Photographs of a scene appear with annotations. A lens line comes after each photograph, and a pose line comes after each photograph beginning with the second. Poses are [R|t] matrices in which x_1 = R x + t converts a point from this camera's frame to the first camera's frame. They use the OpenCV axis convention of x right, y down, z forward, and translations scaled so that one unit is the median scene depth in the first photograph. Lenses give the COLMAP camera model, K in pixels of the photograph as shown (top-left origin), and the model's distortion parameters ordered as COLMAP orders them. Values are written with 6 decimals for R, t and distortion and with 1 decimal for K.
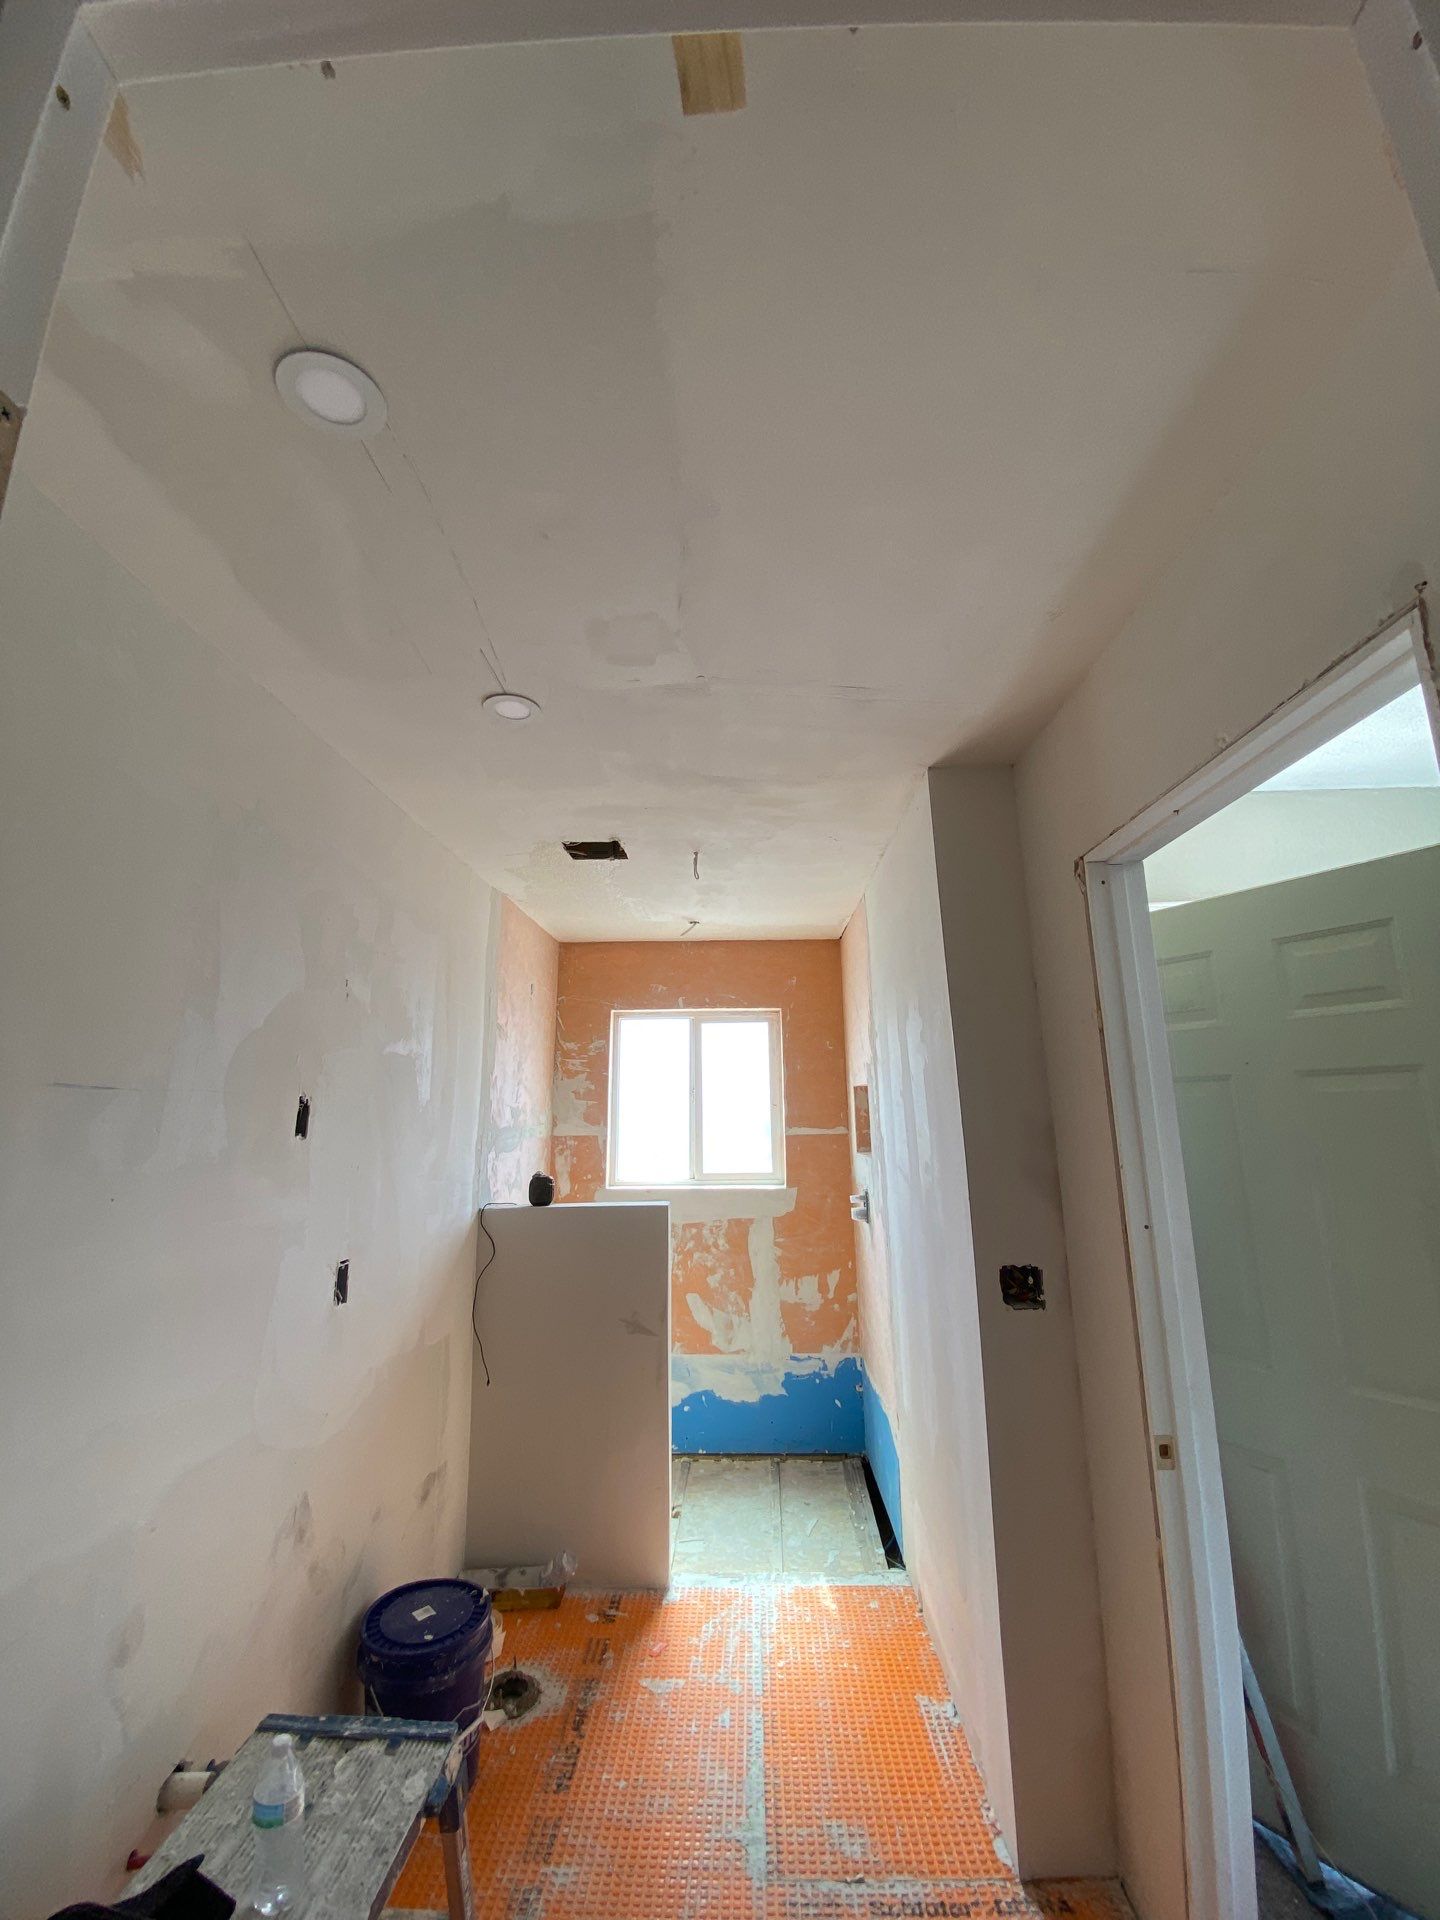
lens RADIAL K [[775.6, 0, 719.6], [0, 775.6, 951.0], [0, 0, 1]] dist [0.047431, -0.038994]
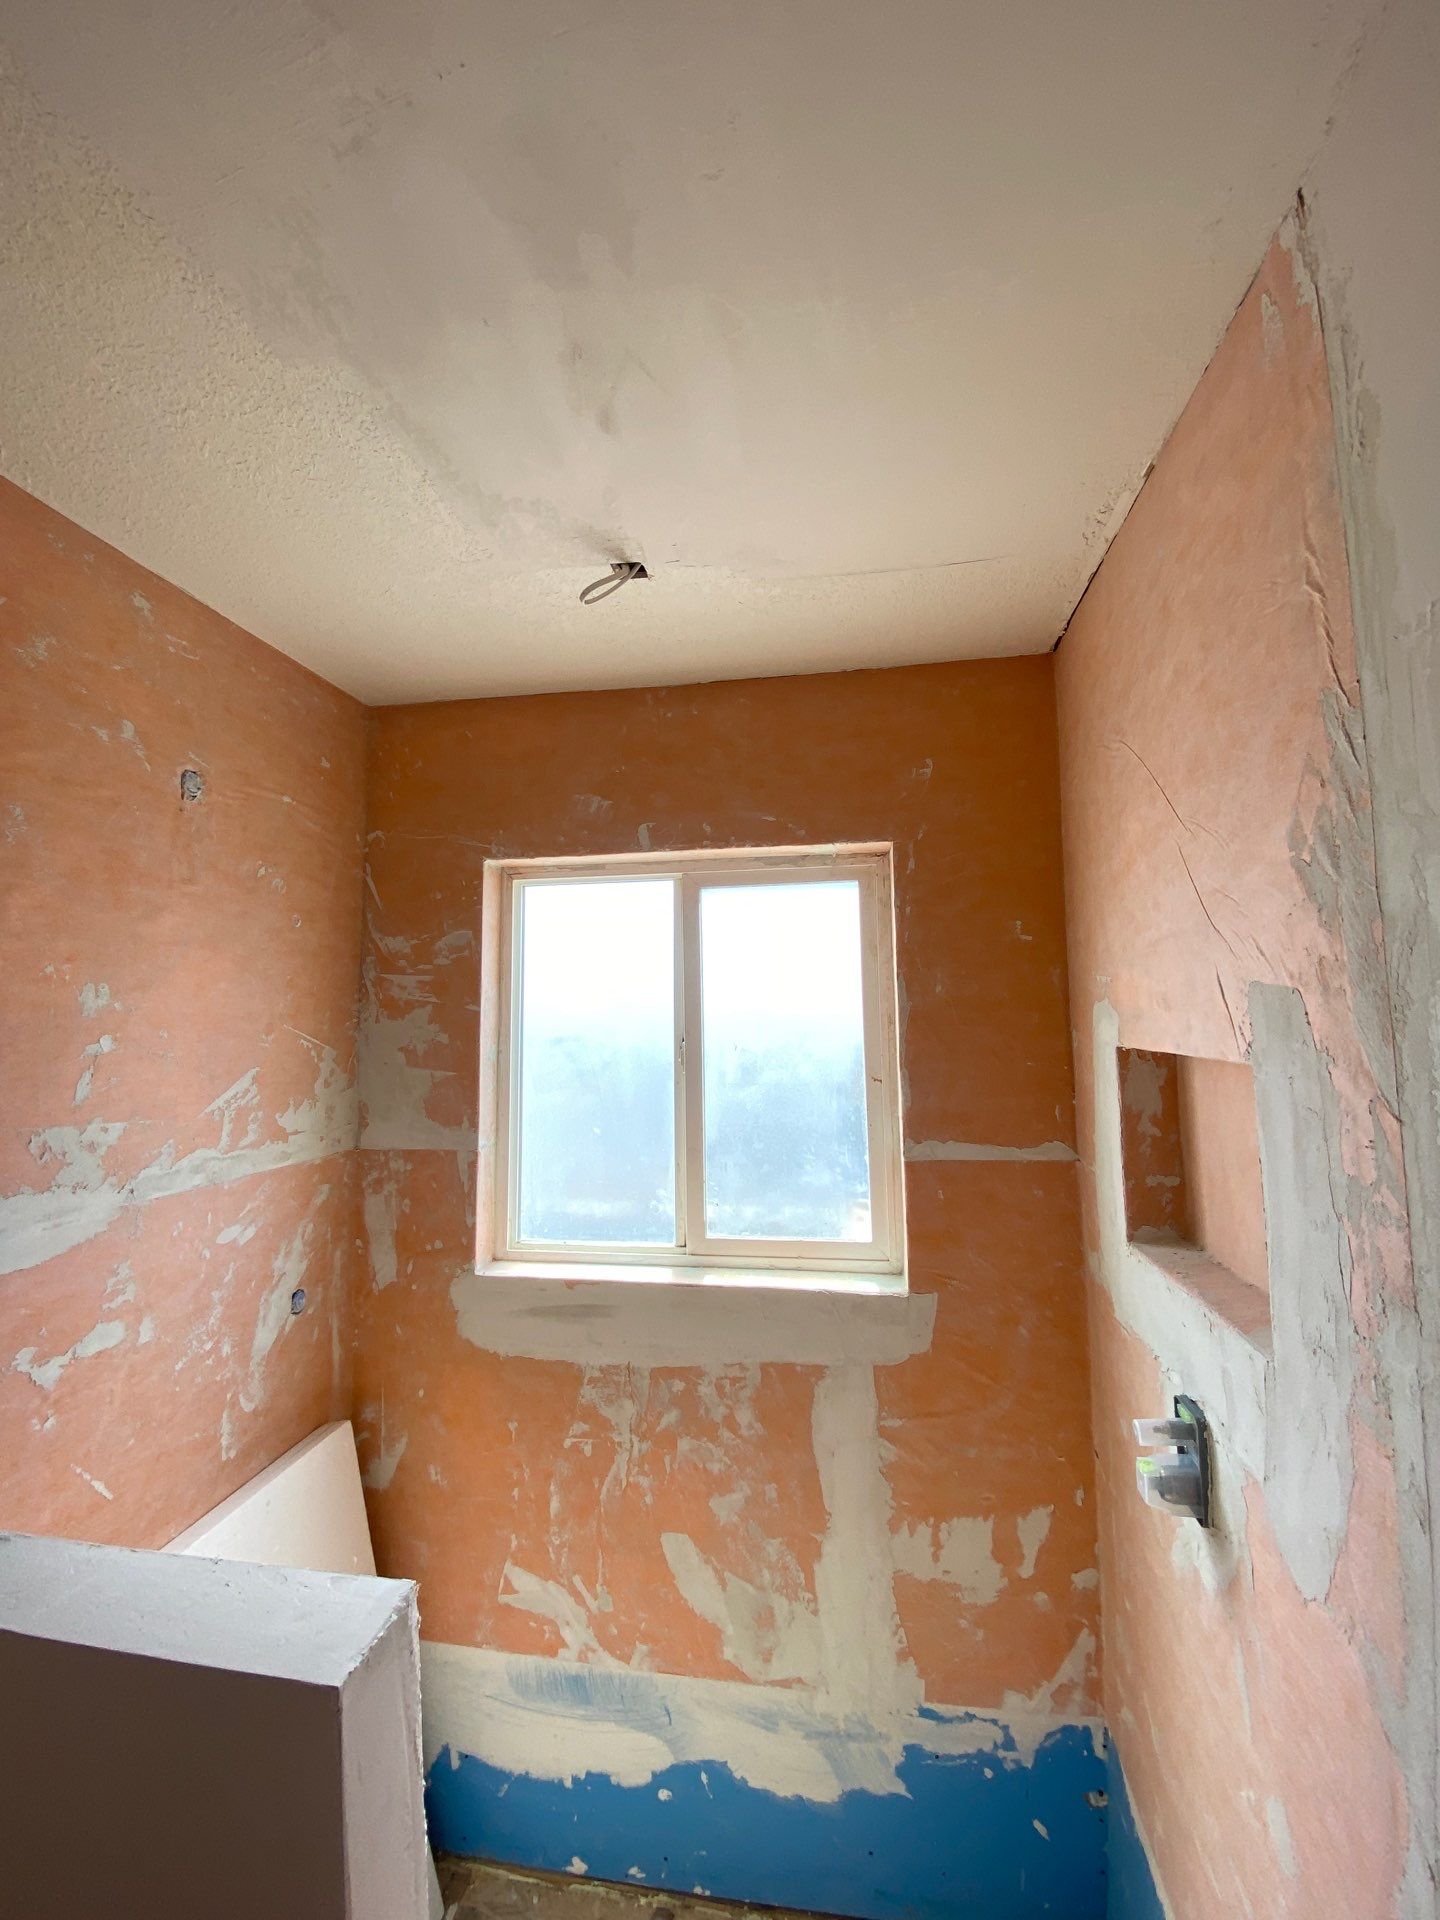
lens RADIAL K [[774.2, 0, 716.4], [0, 774.2, 954.6], [0, 0, 1]] dist [0.020247, -0.019328]
pose [[0.990269, -0.013188, -0.138543, 0.047295], [0.027684, 0.994272, 0.103234, 0.093022], [0.136388, -0.106065, 0.984961, 0.630670]]
